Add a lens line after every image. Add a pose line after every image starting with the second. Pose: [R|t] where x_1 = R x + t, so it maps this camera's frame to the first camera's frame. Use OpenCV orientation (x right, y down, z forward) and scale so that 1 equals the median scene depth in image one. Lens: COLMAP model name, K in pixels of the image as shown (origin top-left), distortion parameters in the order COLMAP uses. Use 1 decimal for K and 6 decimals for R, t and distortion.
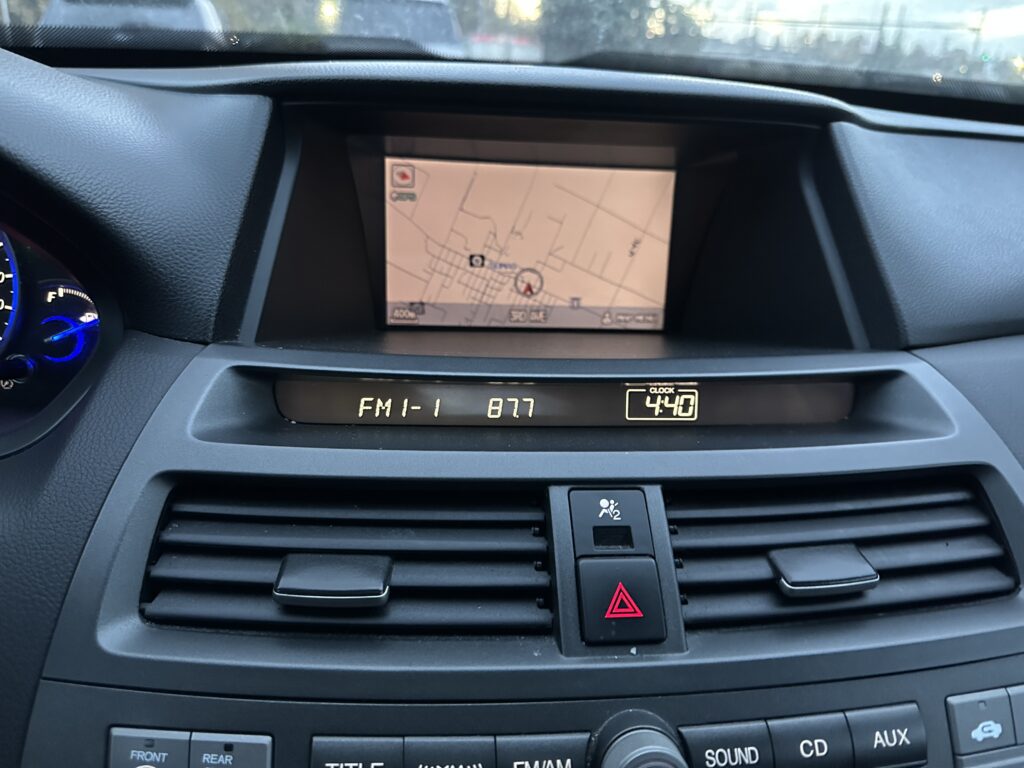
lens RADIAL K [[723.5, 0, 522.1], [0, 723.5, 387.6], [0, 0, 1]] dist [0.017035, -0.020986]
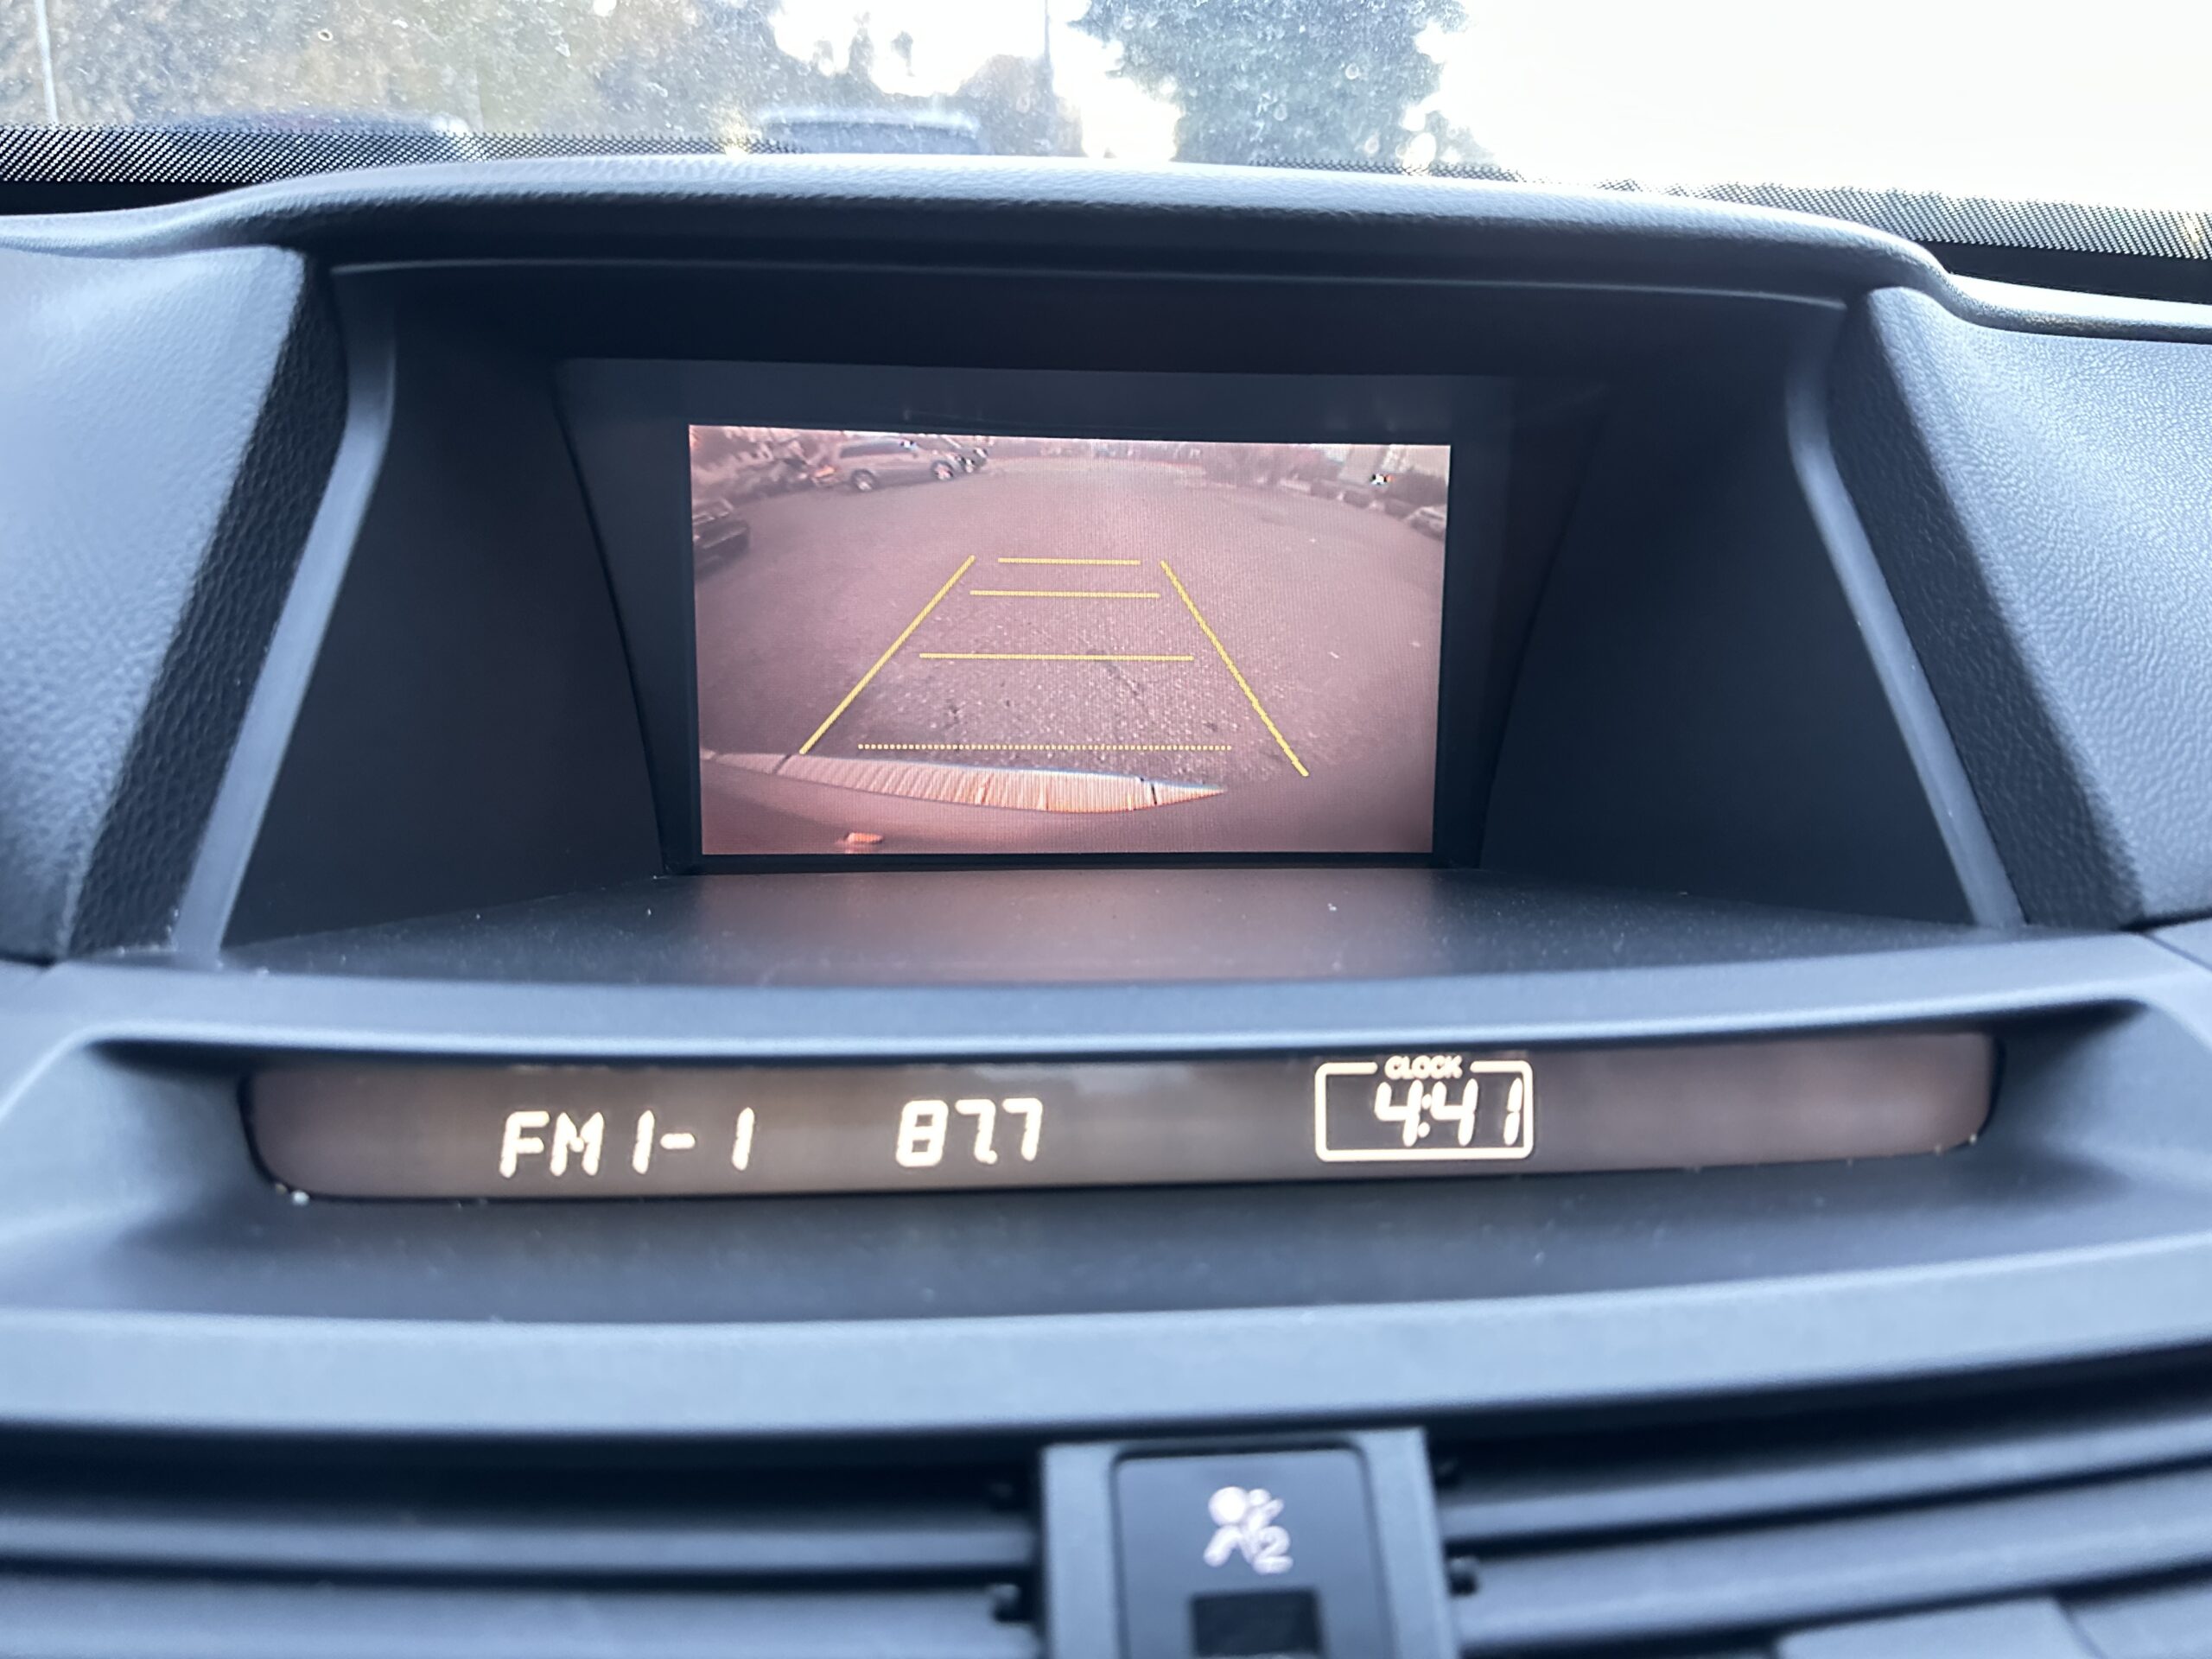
lens RADIAL K [[1562.8, 0, 1097.1], [0, 1562.8, 838.9], [0, 0, 1]] dist [0.017035, -0.020986]
pose [[0.999467, -0.014987, -0.029014, 0.067052], [0.013181, 0.998023, -0.061454, -0.063197], [0.029878, 0.061039, 0.997688, 0.274554]]
